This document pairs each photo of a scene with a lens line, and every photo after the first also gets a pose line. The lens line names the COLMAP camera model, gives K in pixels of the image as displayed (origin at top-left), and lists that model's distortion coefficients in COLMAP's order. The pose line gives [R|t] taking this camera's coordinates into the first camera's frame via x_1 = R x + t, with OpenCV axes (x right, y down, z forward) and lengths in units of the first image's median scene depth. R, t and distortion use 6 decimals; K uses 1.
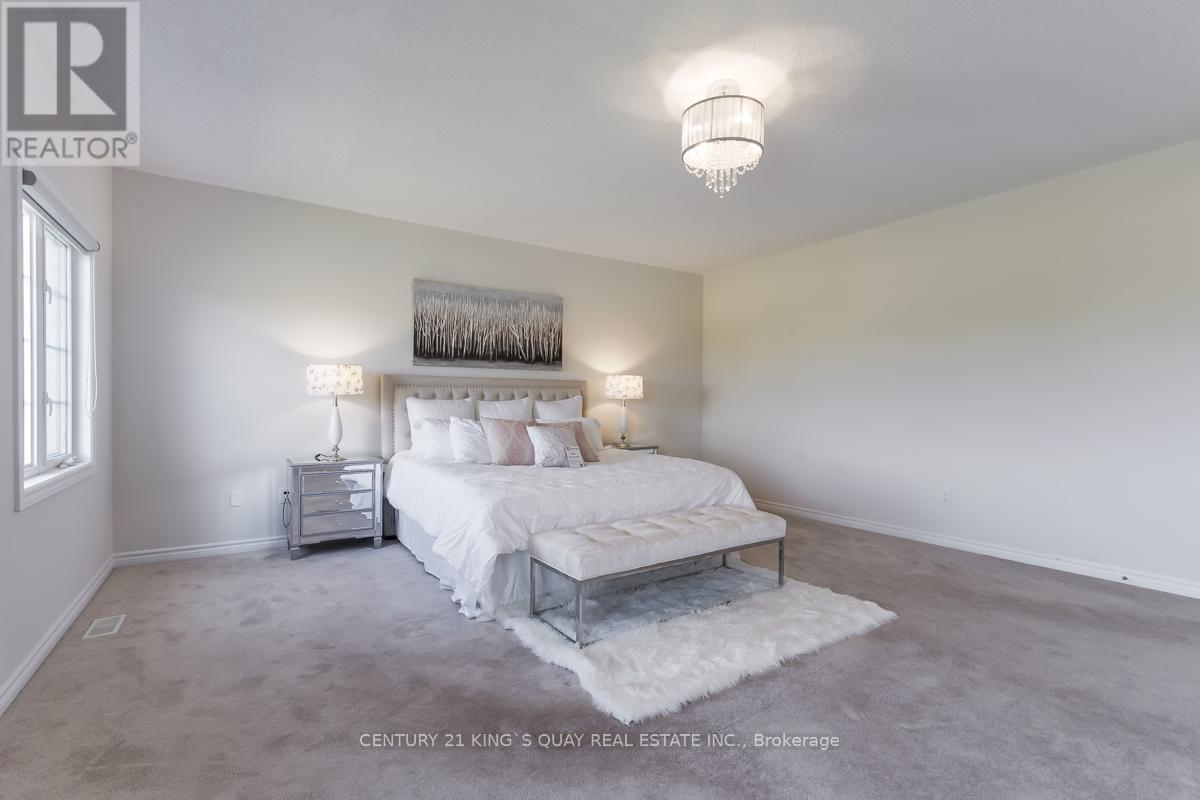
lens RADIAL K [[552.4, 0, 609.4], [0, 552.4, 395.6], [0, 0, 1]] dist [-0.000242, -0.000079]
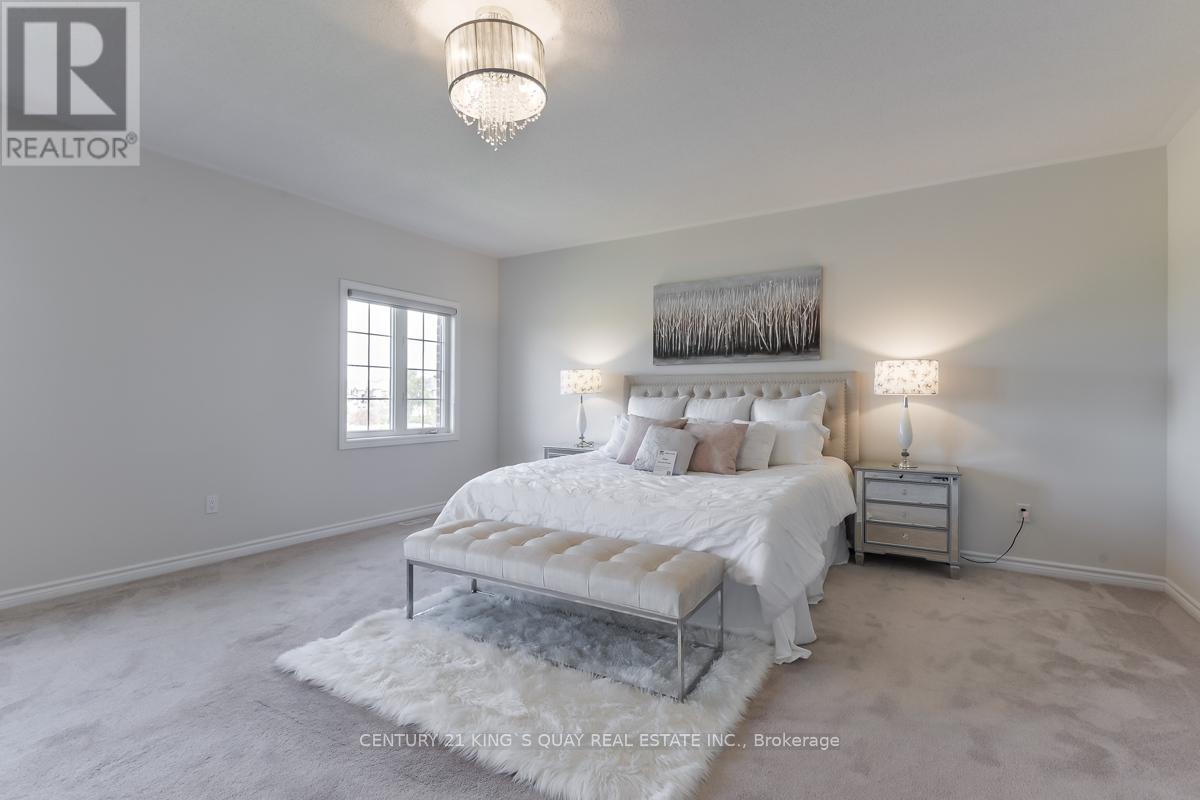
lens RADIAL K [[552.4, 0, 609.4], [0, 552.4, 395.6], [0, 0, 1]] dist [-0.000242, -0.000079]
pose [[0.404799, -0.006692, -0.914381, 0.553132], [0.009075, 0.999953, -0.003301, 0.005751], [0.914361, -0.006962, 0.404841, 0.450141]]
